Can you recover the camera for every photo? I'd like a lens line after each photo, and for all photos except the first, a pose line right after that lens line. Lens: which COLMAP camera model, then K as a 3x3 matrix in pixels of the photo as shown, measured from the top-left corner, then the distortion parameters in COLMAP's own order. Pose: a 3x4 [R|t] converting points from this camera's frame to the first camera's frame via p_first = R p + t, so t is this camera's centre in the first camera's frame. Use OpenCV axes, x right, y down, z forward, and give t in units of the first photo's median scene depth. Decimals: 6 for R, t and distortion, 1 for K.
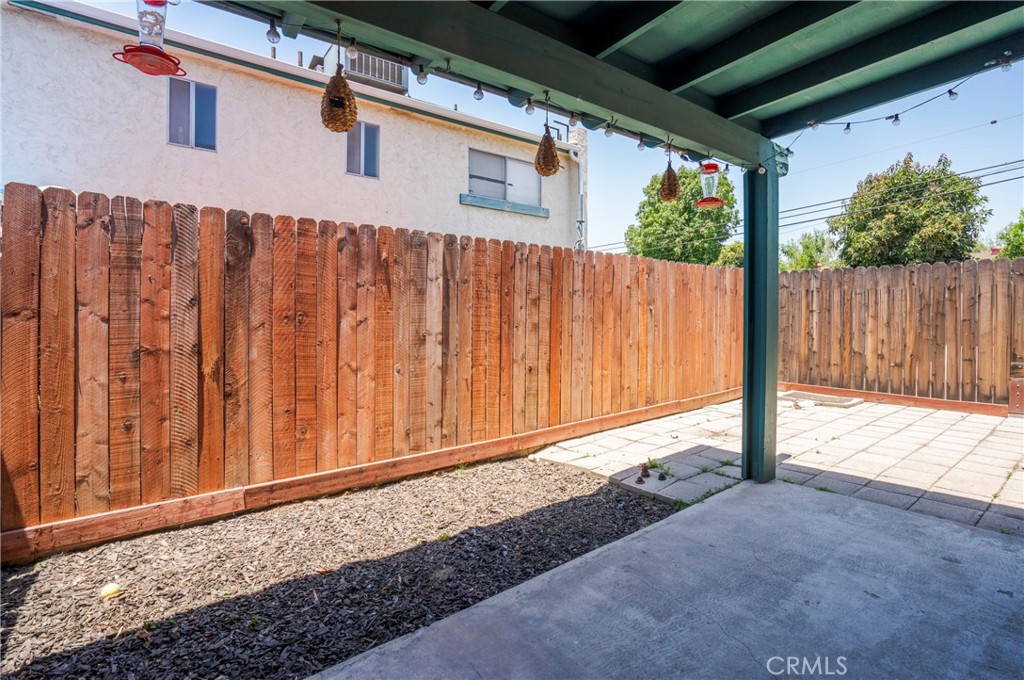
lens RADIAL K [[538.7, 0, 501.9], [0, 538.7, 320.1], [0, 0, 1]] dist [-0.029225, 0.000916]
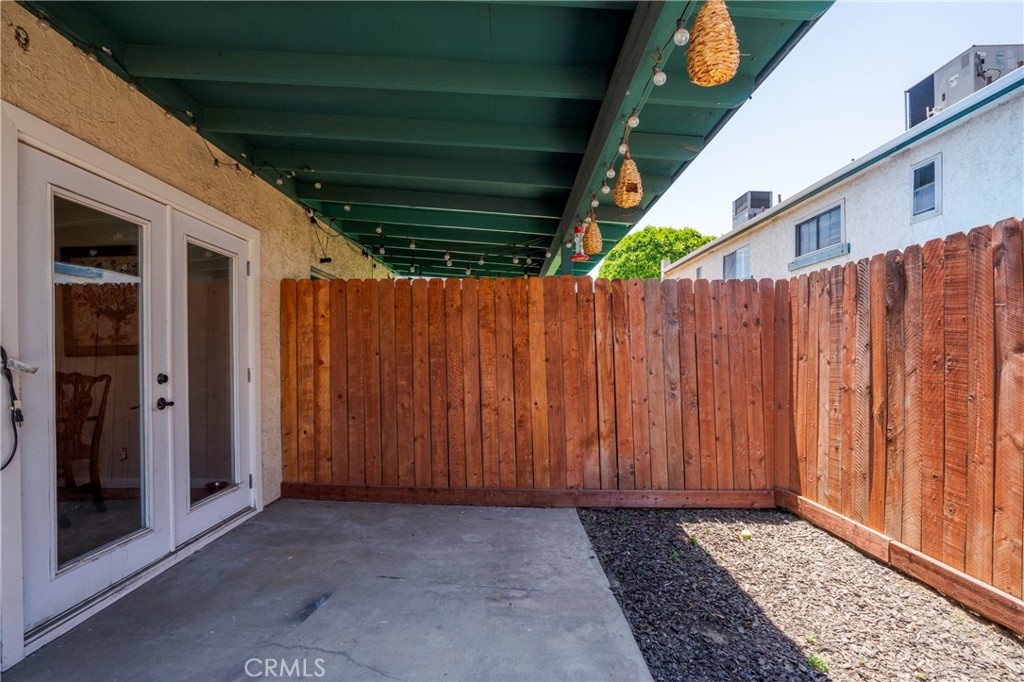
lens RADIAL K [[515.9, 0, 490.3], [0, 515.9, 362.2], [0, 0, 1]] dist [-0.042364, 0.010670]
pose [[-0.665787, 0.007298, -0.746106, 0.522333], [-0.008159, 0.999821, 0.017060, -0.010958], [0.746097, 0.017446, -0.665608, 0.836705]]
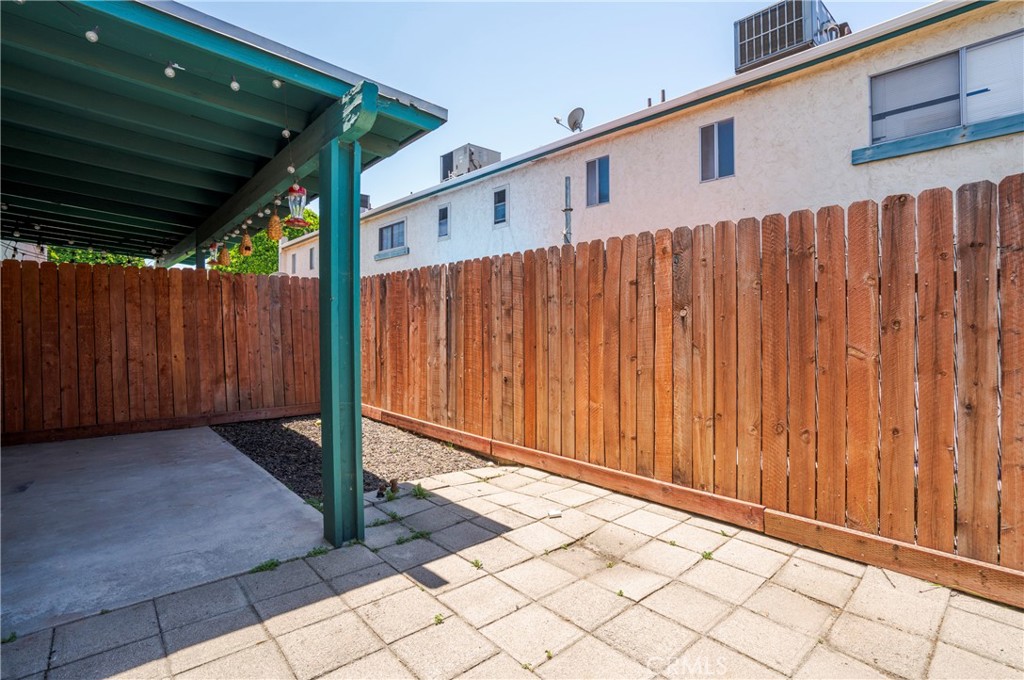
lens RADIAL K [[502.6, 0, 522.0], [0, 502.6, 320.0], [0, 0, 1]] dist [-0.033953, 0.010216]
pose [[0.038323, -0.005665, -0.999249, 1.140070], [-0.009100, 0.999940, -0.006018, -0.016477], [0.999224, 0.009323, 0.038269, 1.150566]]
